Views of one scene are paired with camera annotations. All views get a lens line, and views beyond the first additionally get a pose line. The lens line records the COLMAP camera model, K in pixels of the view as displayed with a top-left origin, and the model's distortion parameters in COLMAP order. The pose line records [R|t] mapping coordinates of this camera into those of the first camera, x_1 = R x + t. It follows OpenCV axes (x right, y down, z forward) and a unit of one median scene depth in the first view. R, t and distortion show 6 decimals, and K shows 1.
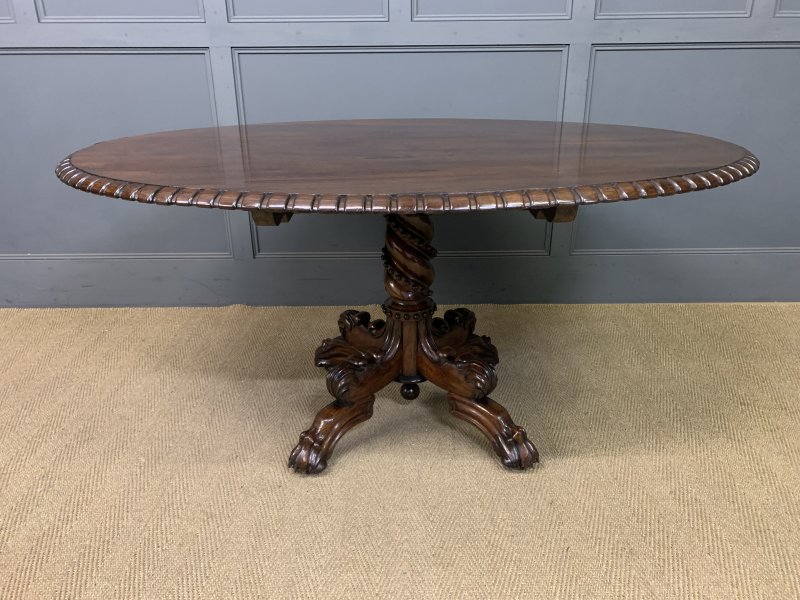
lens RADIAL K [[625.5, 0, 399.5], [0, 625.5, 298.4], [0, 0, 1]] dist [0.026654, -0.015109]
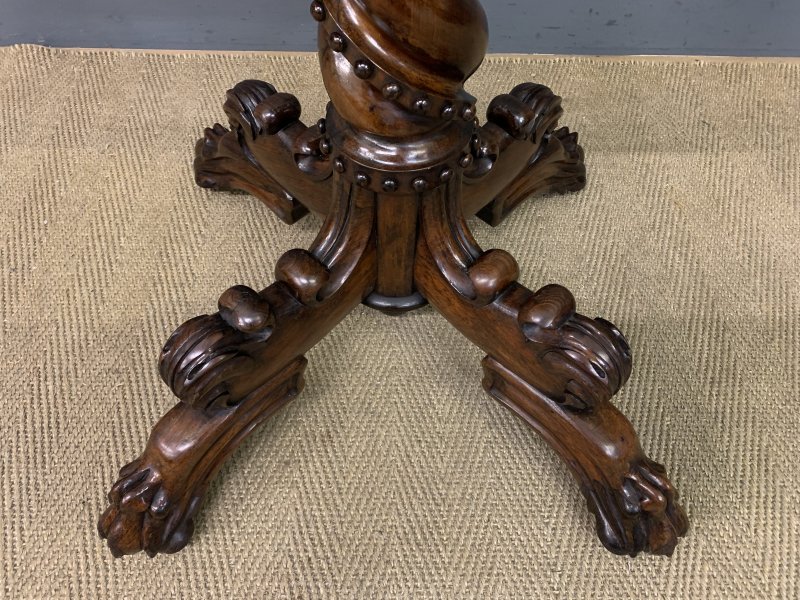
lens RADIAL K [[625.5, 0, 395.5], [0, 625.5, 299.5], [0, 0, 1]] dist [0.026654, -0.015109]
pose [[0.999404, 0.030046, 0.016989, 0.009998], [-0.034465, 0.841852, 0.538607, -0.090740], [0.001881, -0.538872, 0.842386, 0.640768]]
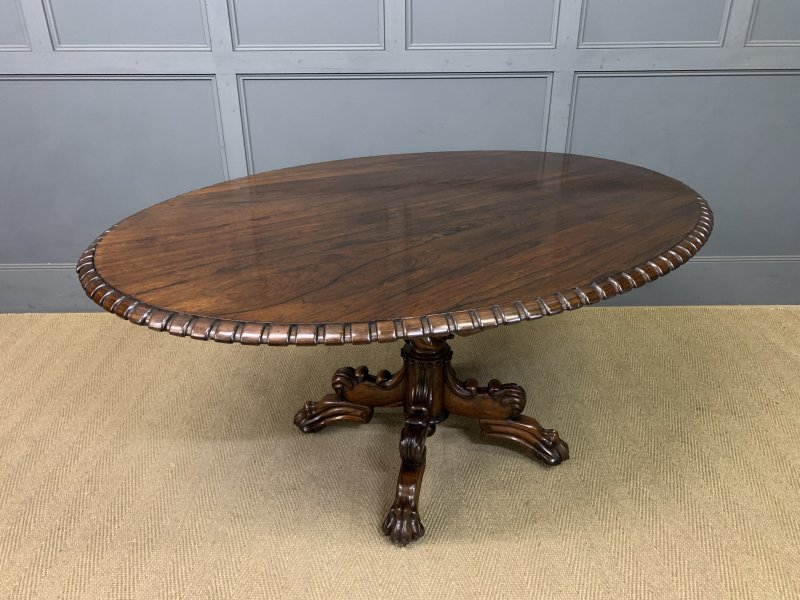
lens RADIAL K [[625.5, 0, 398.2], [0, 625.5, 309.2], [0, 0, 1]] dist [0.026654, -0.015109]
pose [[0.999924, -0.002786, 0.012021, -0.010249], [0.001860, 0.997075, 0.076409, -0.104326], [-0.012199, -0.076381, 0.997004, -0.115905]]
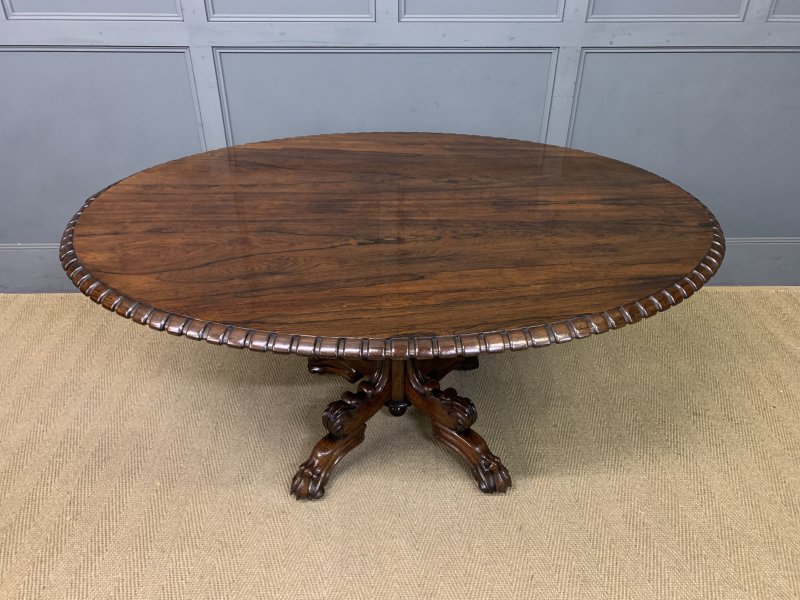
lens RADIAL K [[625.5, 0, 400.2], [0, 625.5, 296.9], [0, 0, 1]] dist [0.026654, -0.015109]
pose [[0.999495, -0.001991, 0.031719, -0.013049], [-0.004174, 0.981168, 0.193109, -0.261911], [-0.031507, -0.193144, 0.980664, -0.039116]]
